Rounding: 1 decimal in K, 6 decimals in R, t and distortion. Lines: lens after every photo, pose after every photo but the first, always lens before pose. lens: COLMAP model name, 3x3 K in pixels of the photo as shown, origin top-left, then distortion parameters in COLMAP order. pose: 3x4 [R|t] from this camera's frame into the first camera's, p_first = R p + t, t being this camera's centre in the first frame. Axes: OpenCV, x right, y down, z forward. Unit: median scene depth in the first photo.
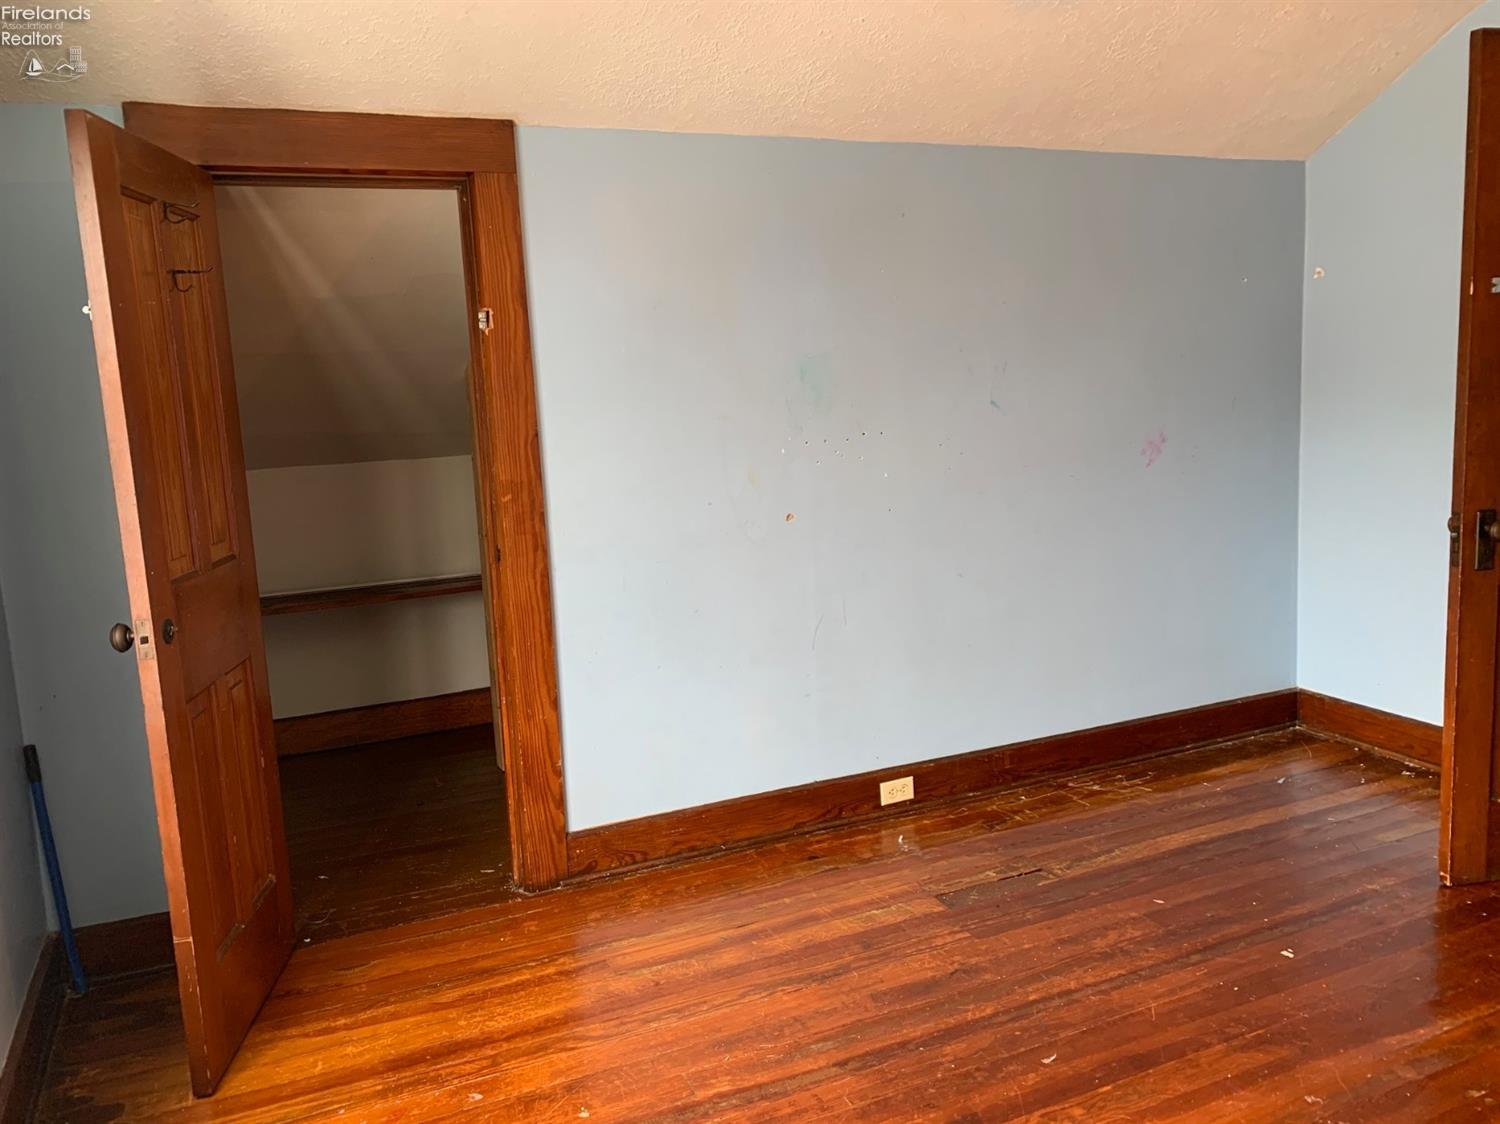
lens RADIAL K [[1158.0, 0, 750.0], [0, 1158.0, 562.0], [0, 0, 1]] dist [0.001763, -0.000832]
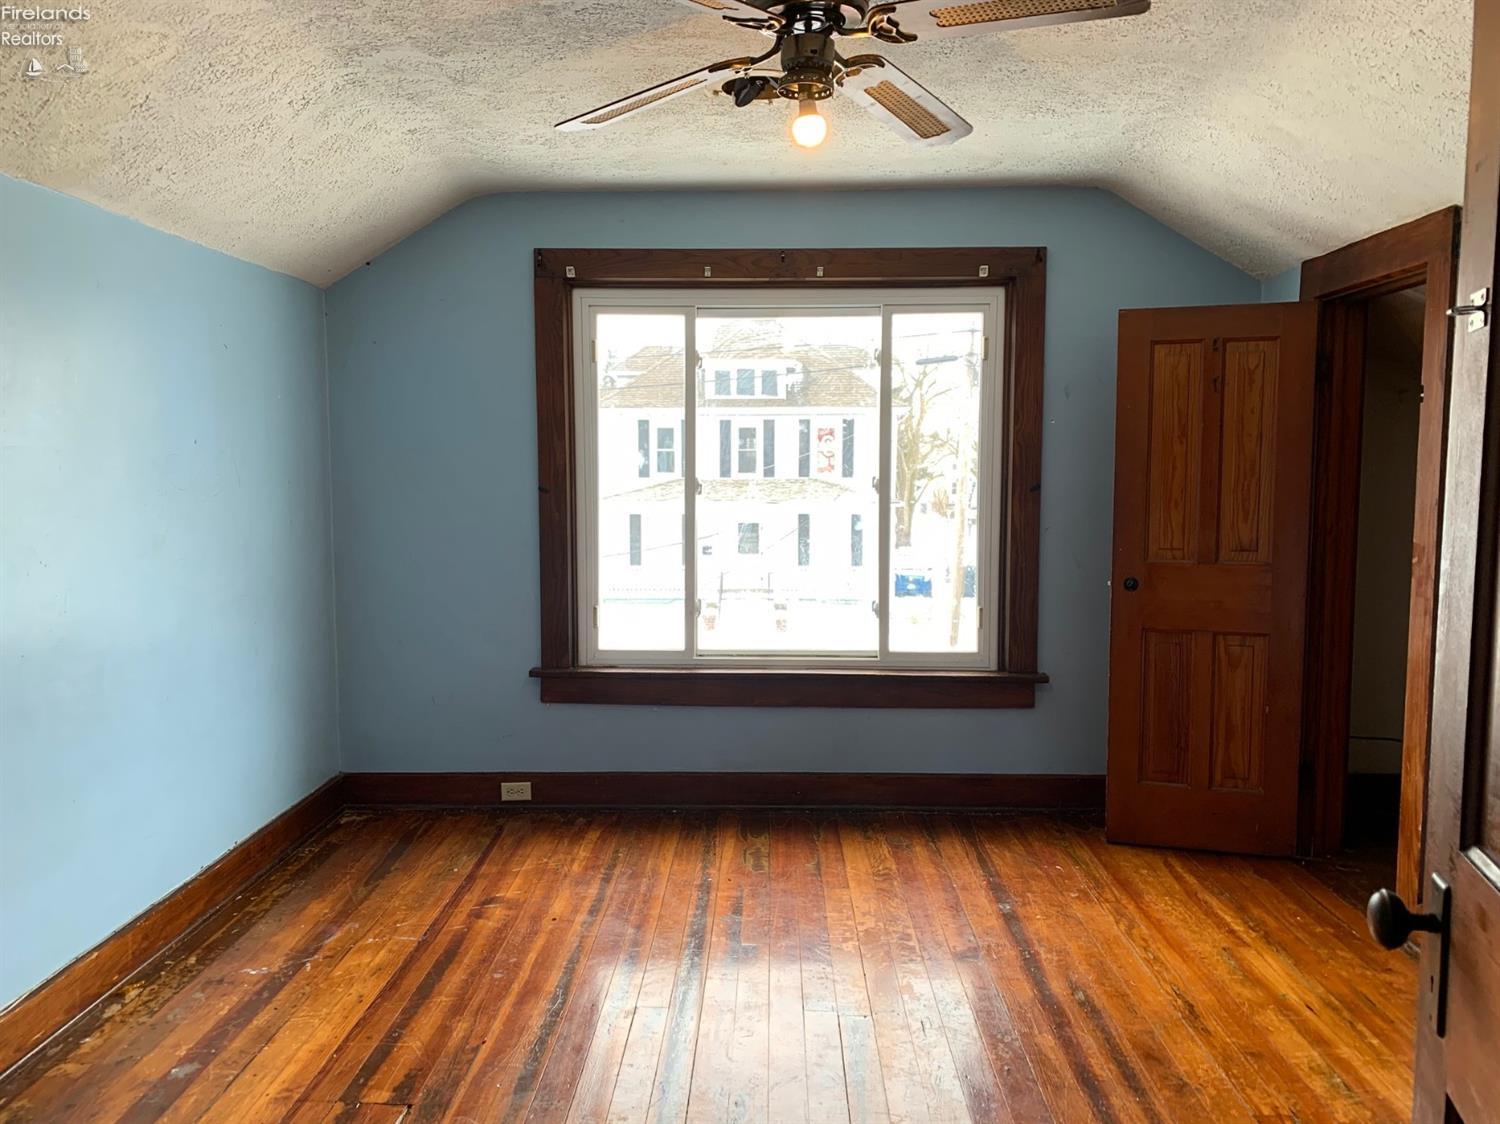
lens RADIAL K [[1158.0, 0, 750.0], [0, 1158.0, 562.0], [0, 0, 1]] dist [0.001763, -0.000832]
pose [[-0.431779, 0.122768, -0.893586, 0.851766], [-0.119849, 0.974101, 0.191740, -0.156578], [0.893982, 0.189884, -0.405882, 0.735589]]
